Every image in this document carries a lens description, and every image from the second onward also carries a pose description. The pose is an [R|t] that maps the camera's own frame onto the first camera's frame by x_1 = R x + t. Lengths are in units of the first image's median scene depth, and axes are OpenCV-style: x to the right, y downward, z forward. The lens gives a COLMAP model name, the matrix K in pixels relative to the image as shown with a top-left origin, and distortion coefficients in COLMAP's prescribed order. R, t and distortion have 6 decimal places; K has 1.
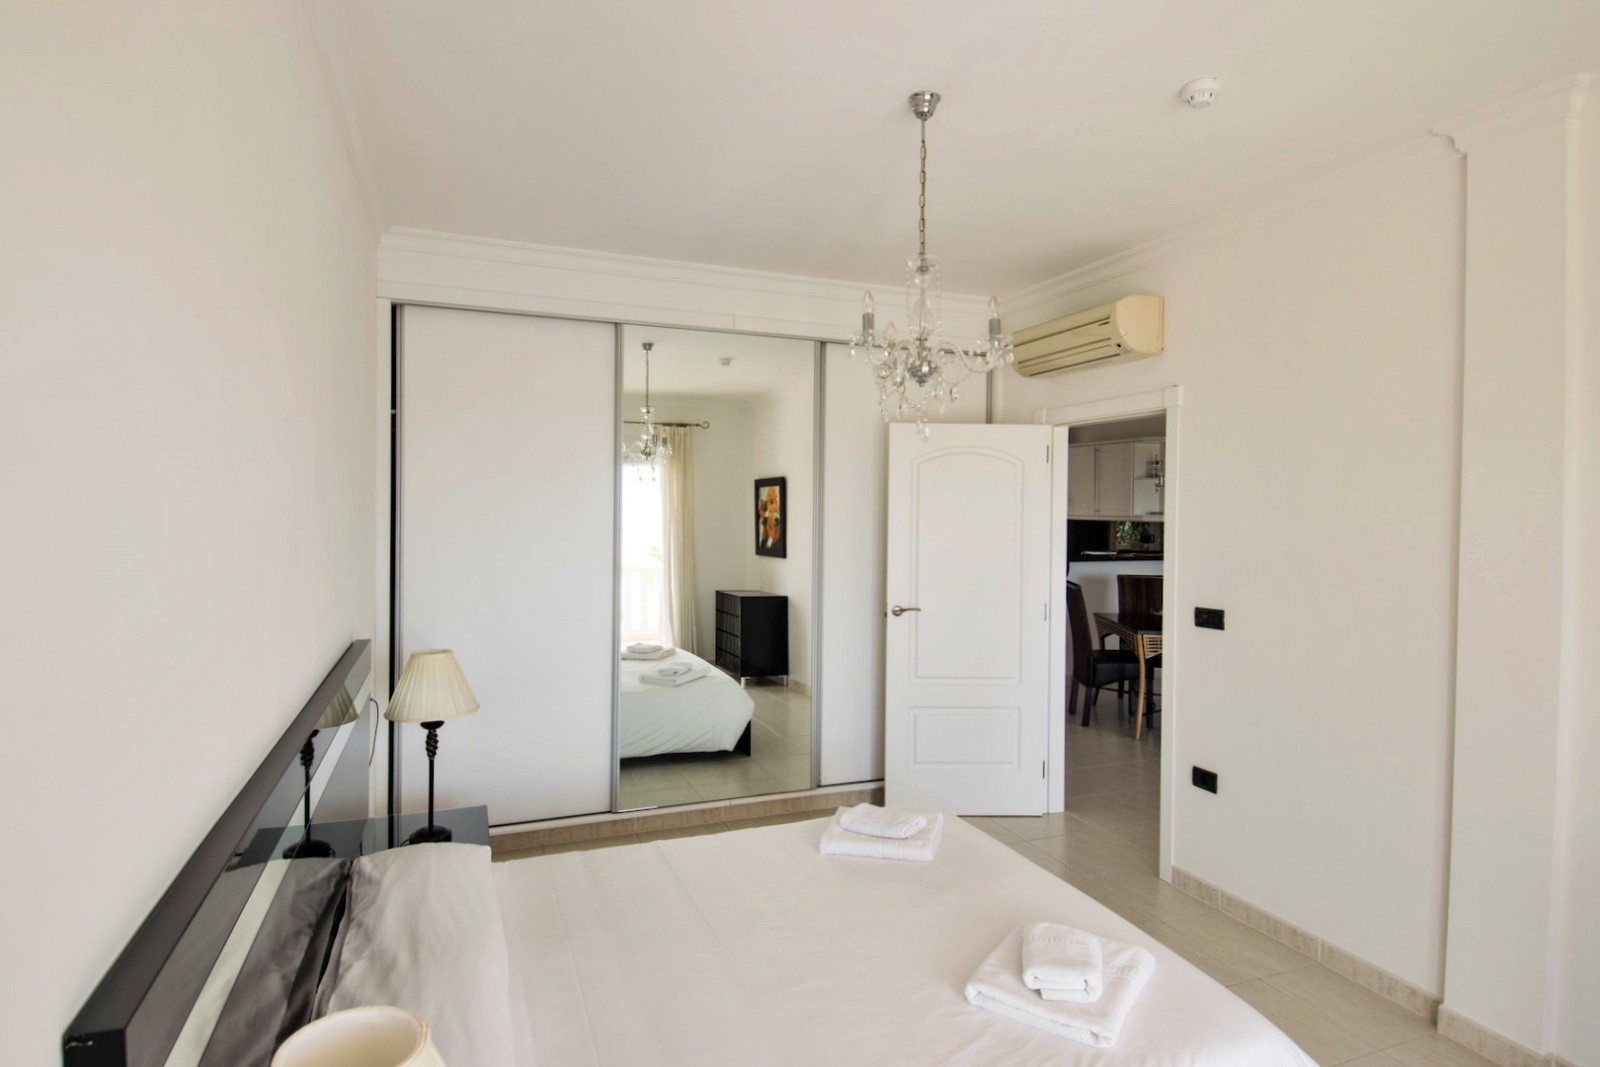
lens RADIAL K [[882.6, 0, 800.0], [0, 882.6, 533.5], [0, 0, 1]] dist [0.017470, -0.000168]
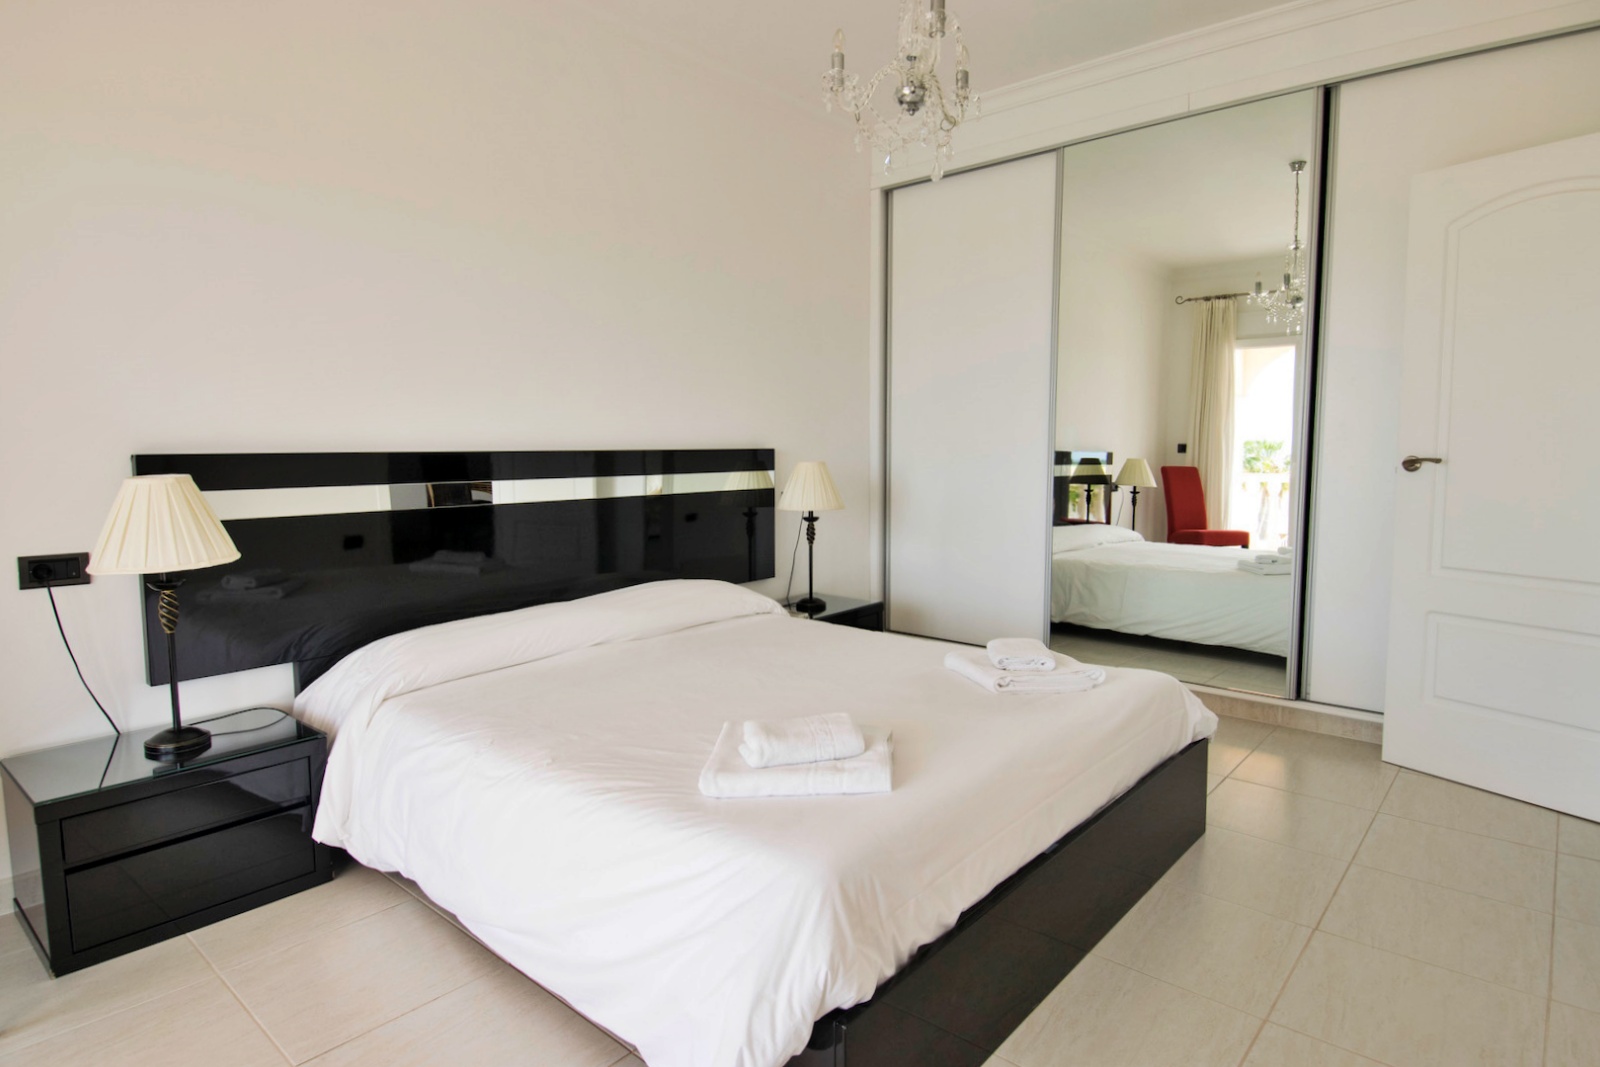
lens RADIAL K [[882.6, 0, 800.0], [0, 882.6, 533.5], [0, 0, 1]] dist [0.017470, -0.000168]
pose [[0.465692, 0.079302, -0.881387, 0.497068], [-0.022160, 0.996709, 0.077970, 0.099066], [0.884670, -0.016778, 0.465917, 0.279673]]
